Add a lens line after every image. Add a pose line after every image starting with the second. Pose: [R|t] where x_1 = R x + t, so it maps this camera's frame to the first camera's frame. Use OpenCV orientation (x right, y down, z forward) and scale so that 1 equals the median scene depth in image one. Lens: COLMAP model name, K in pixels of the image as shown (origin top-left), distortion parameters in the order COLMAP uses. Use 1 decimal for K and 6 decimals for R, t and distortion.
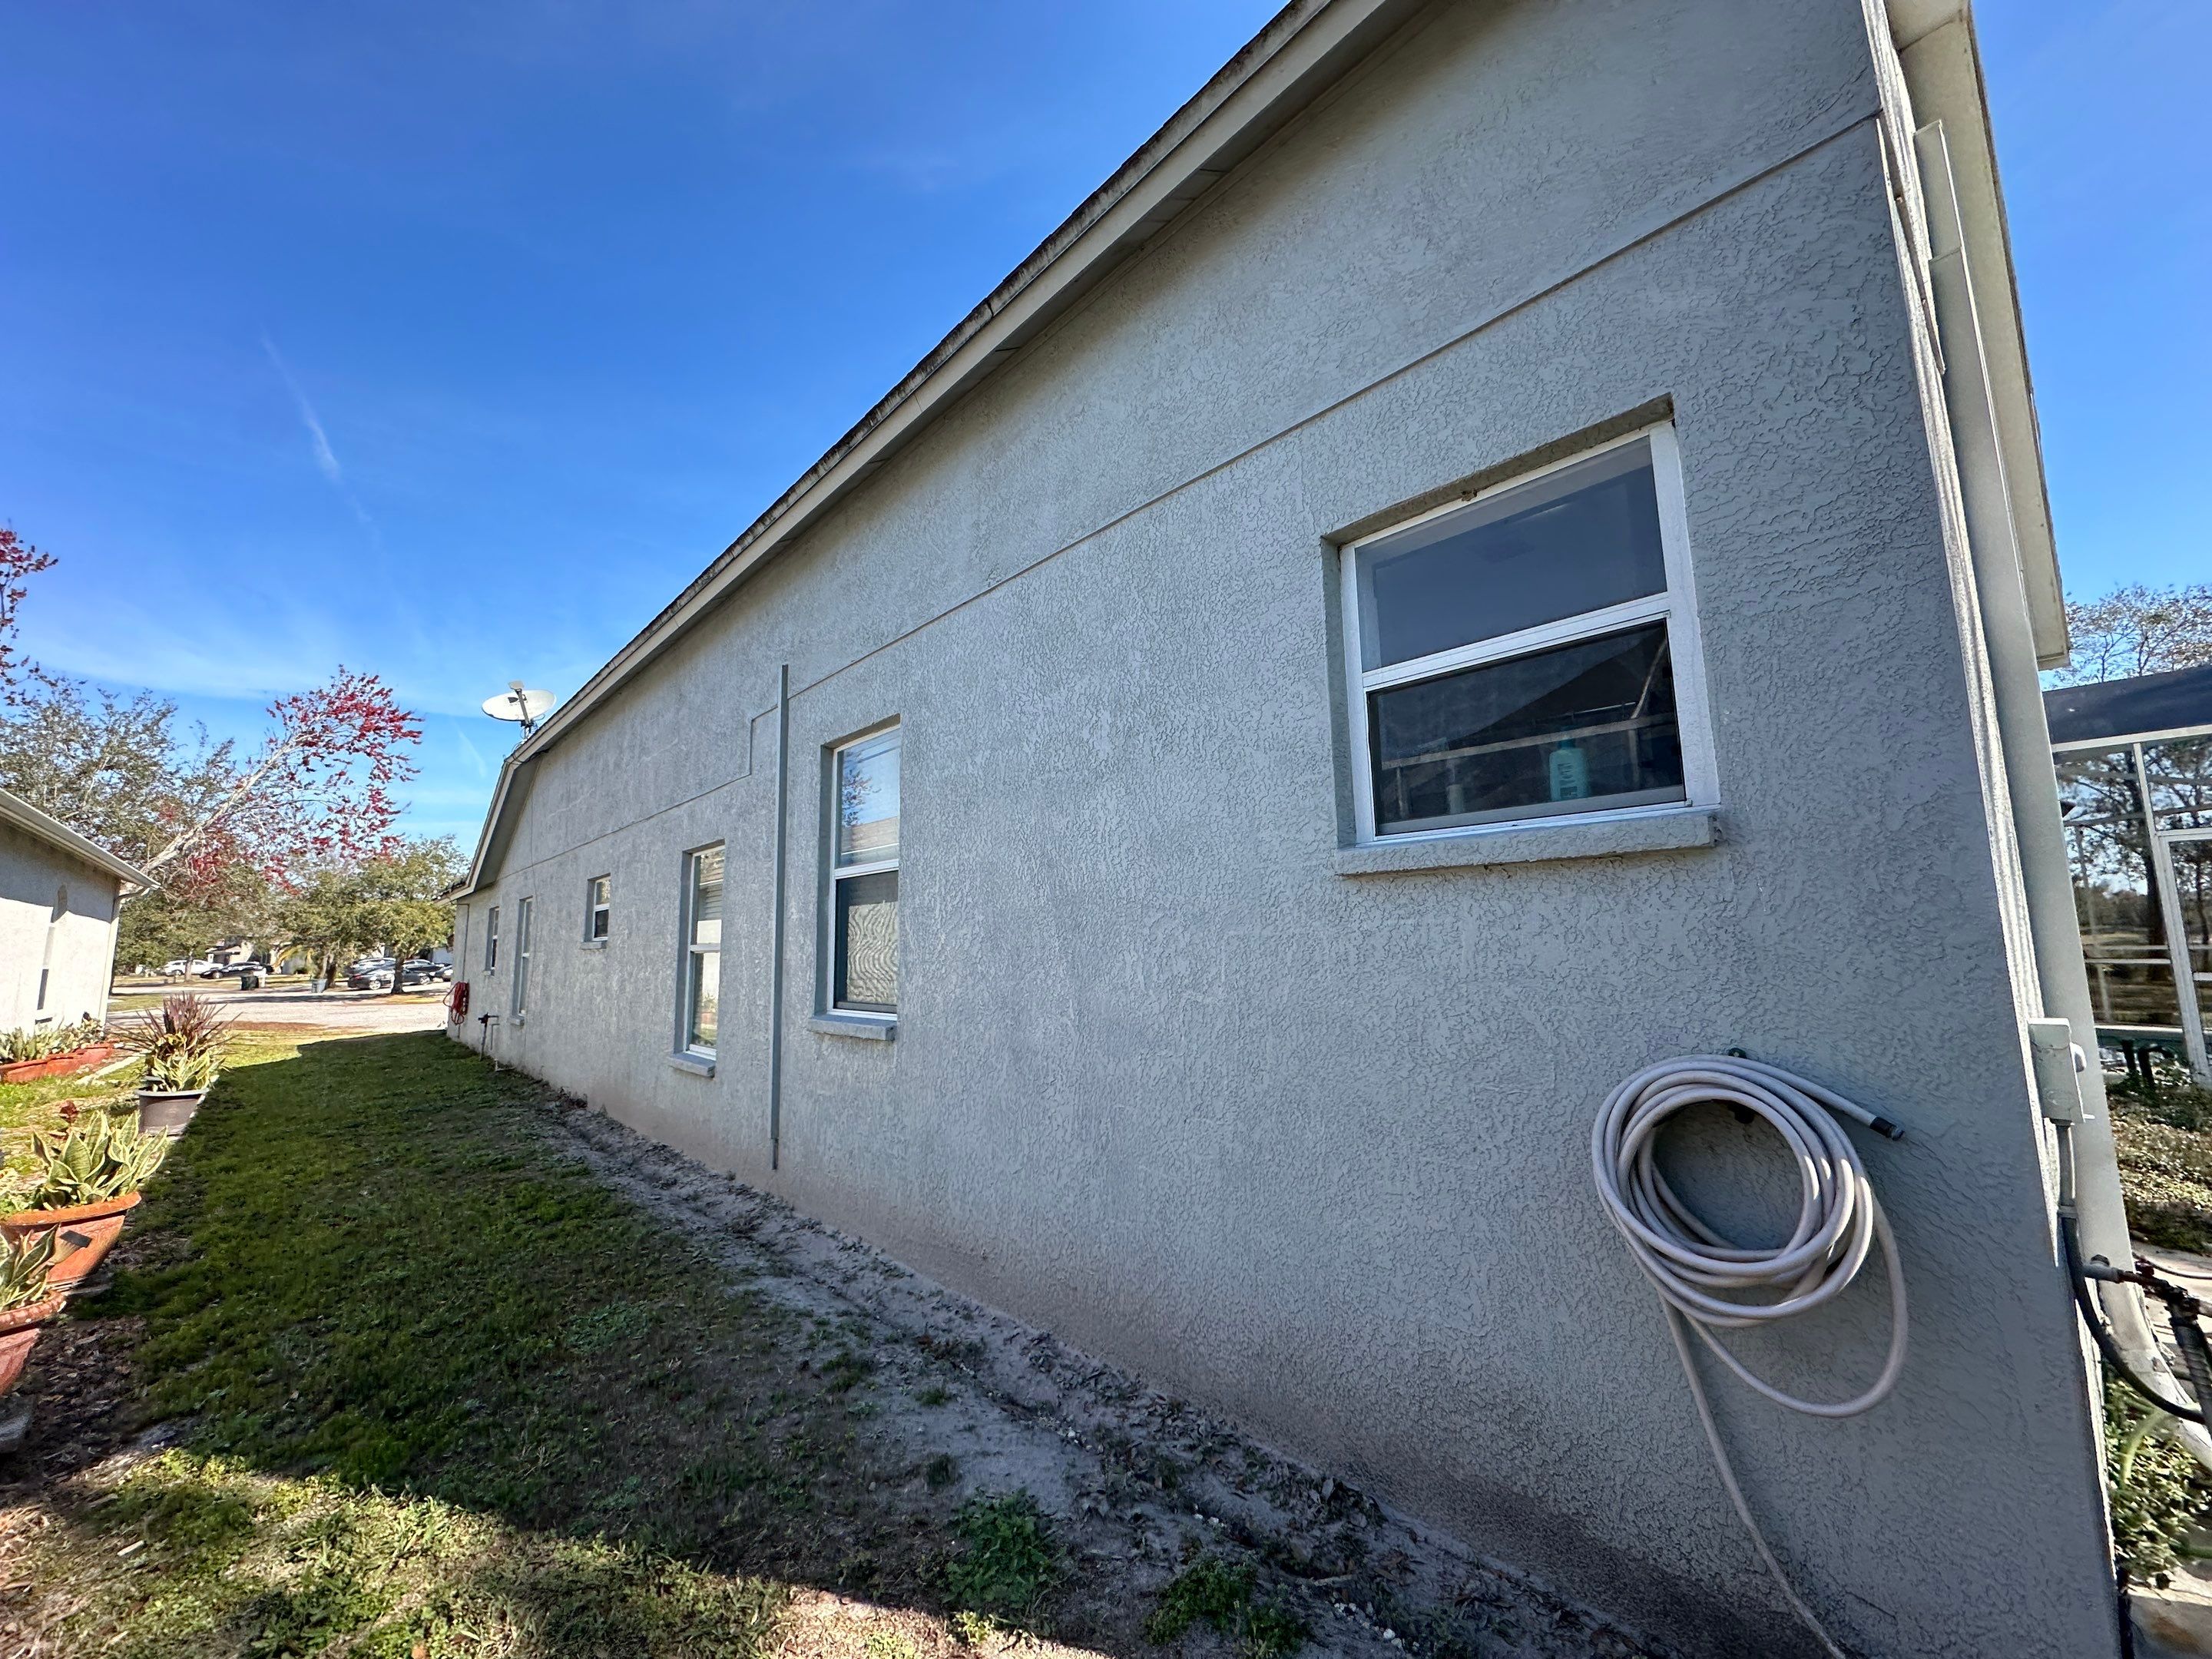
lens RADIAL K [[884.8, 0, 1106.0], [0, 884.8, 829.5], [0, 0, 1]] dist [-0.003324, 0.000554]
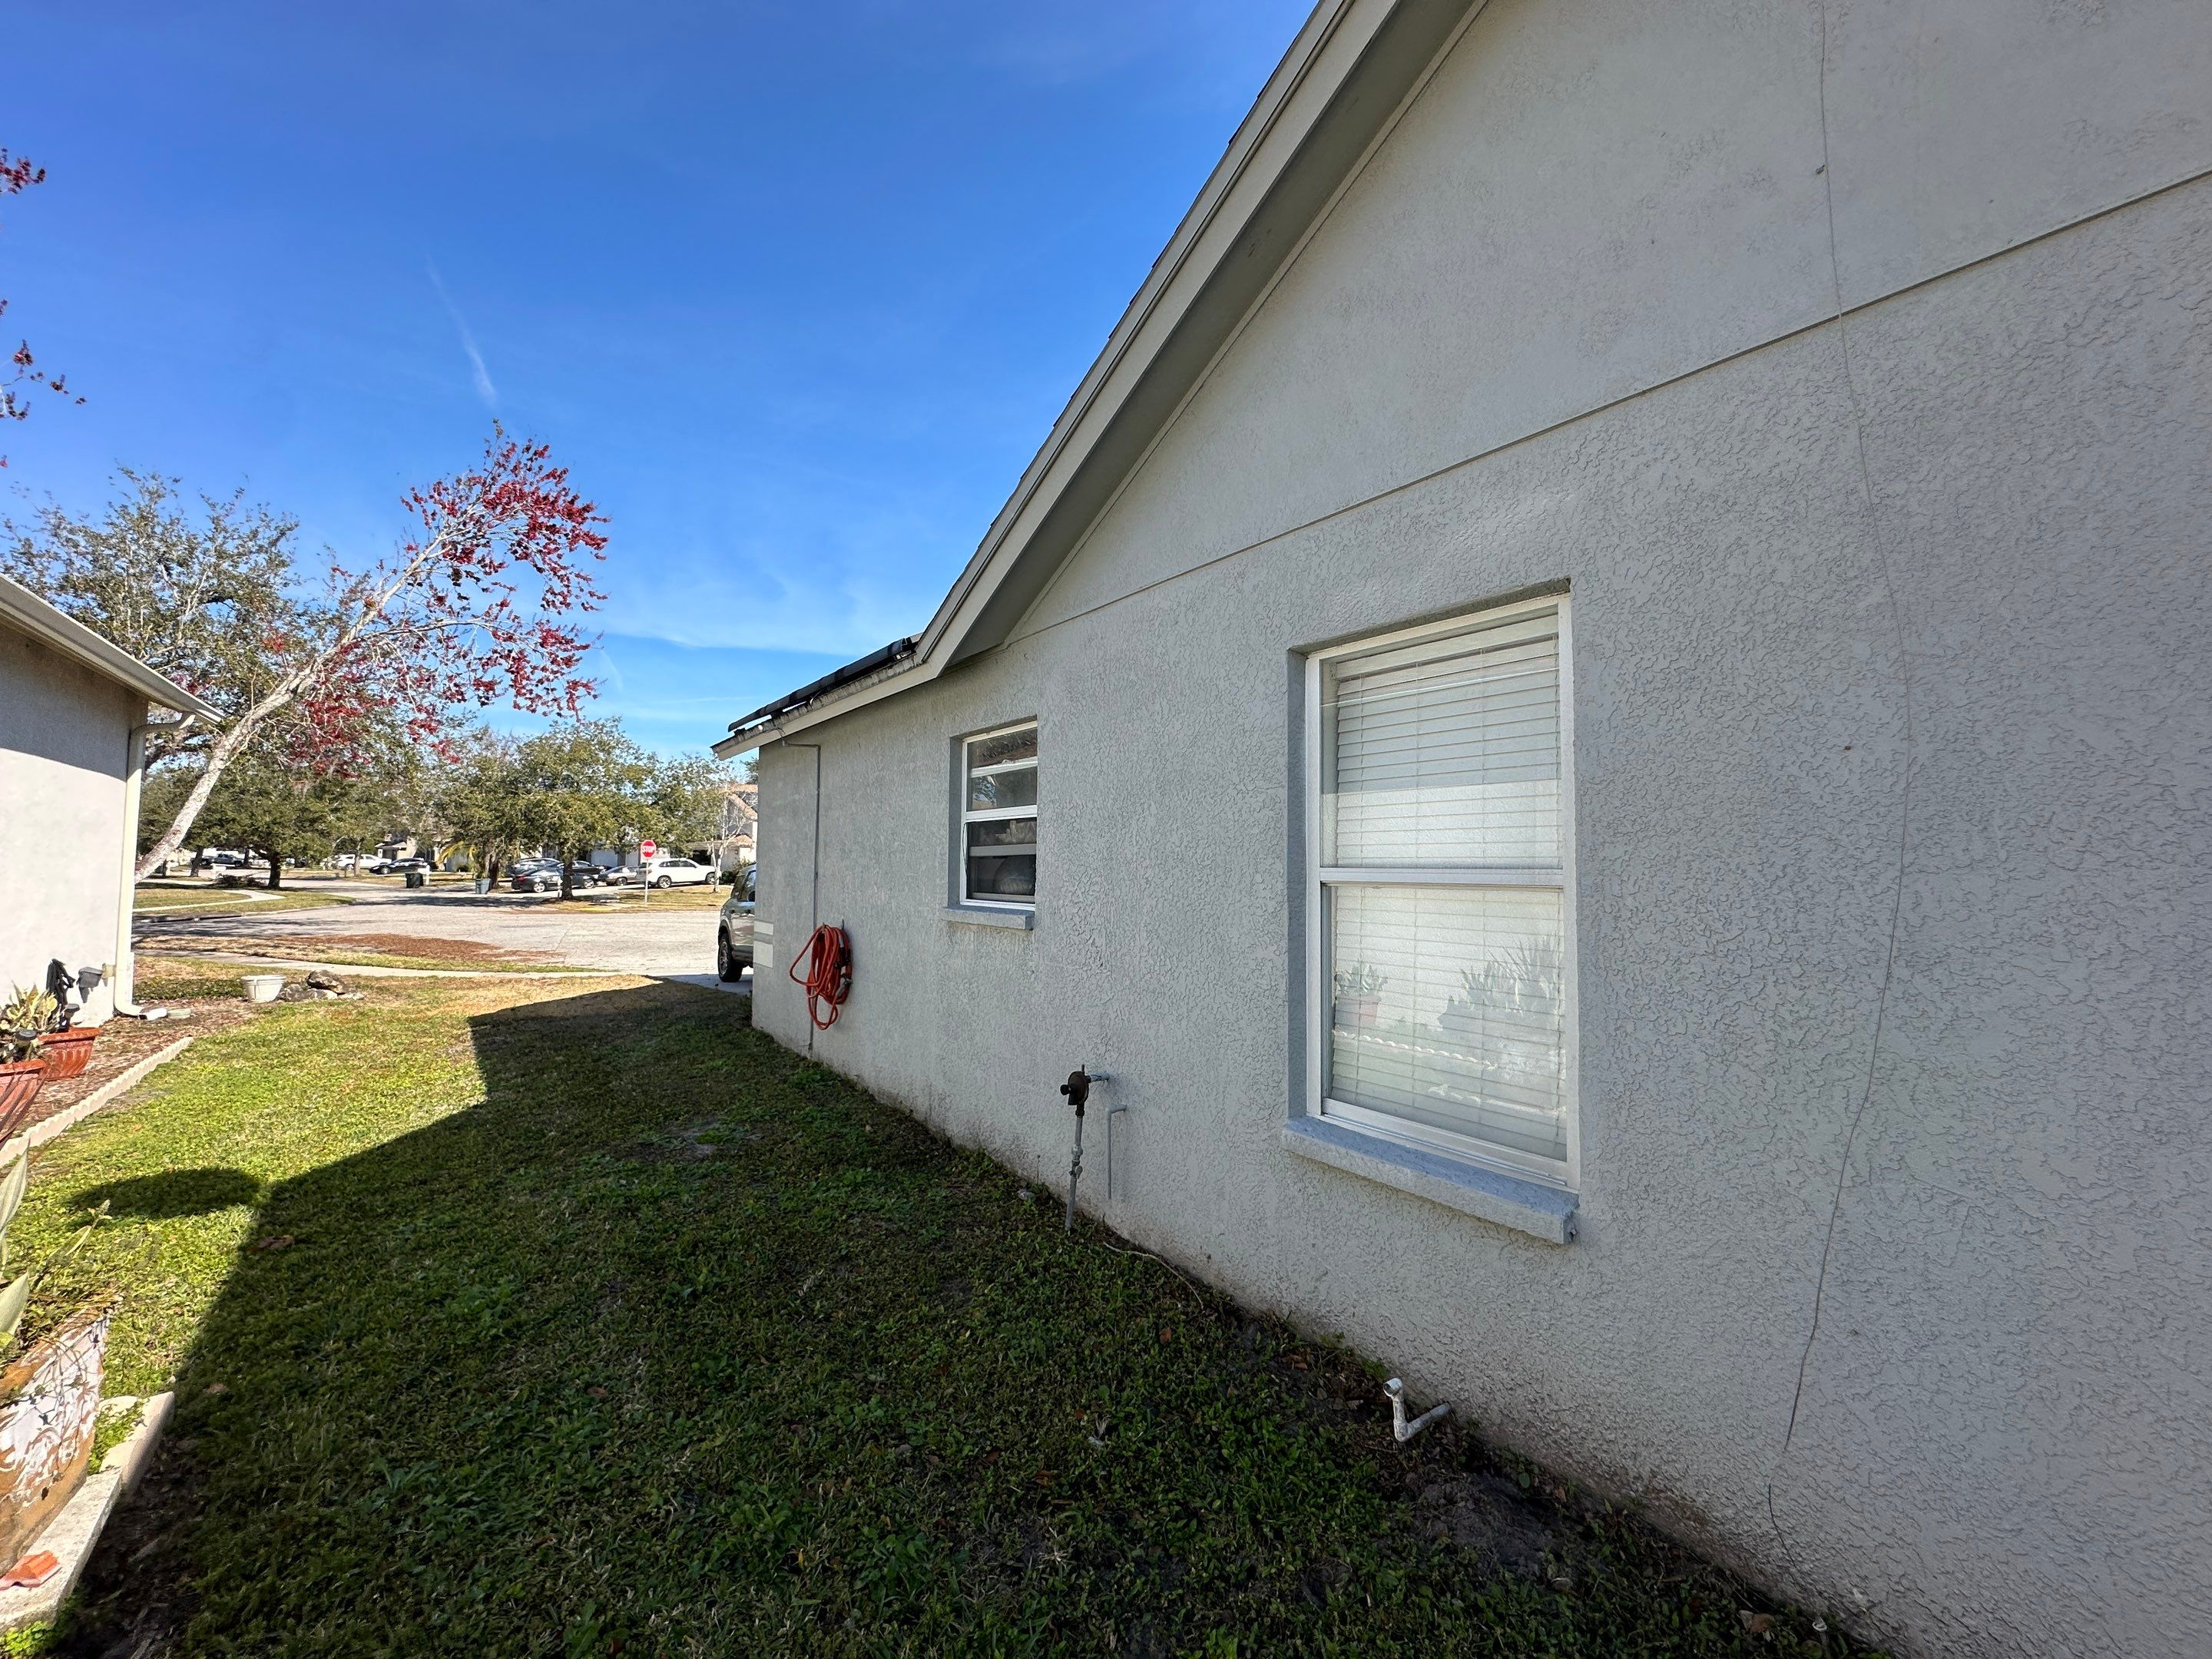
lens RADIAL K [[884.8, 0, 1106.0], [0, 884.8, 829.5], [0, 0, 1]] dist [-0.003324, 0.000554]
pose [[0.994149, 0.024858, -0.105118, -0.183806], [-0.015125, 0.995608, 0.092393, 0.028610], [0.106953, -0.090262, 0.990158, 0.199321]]
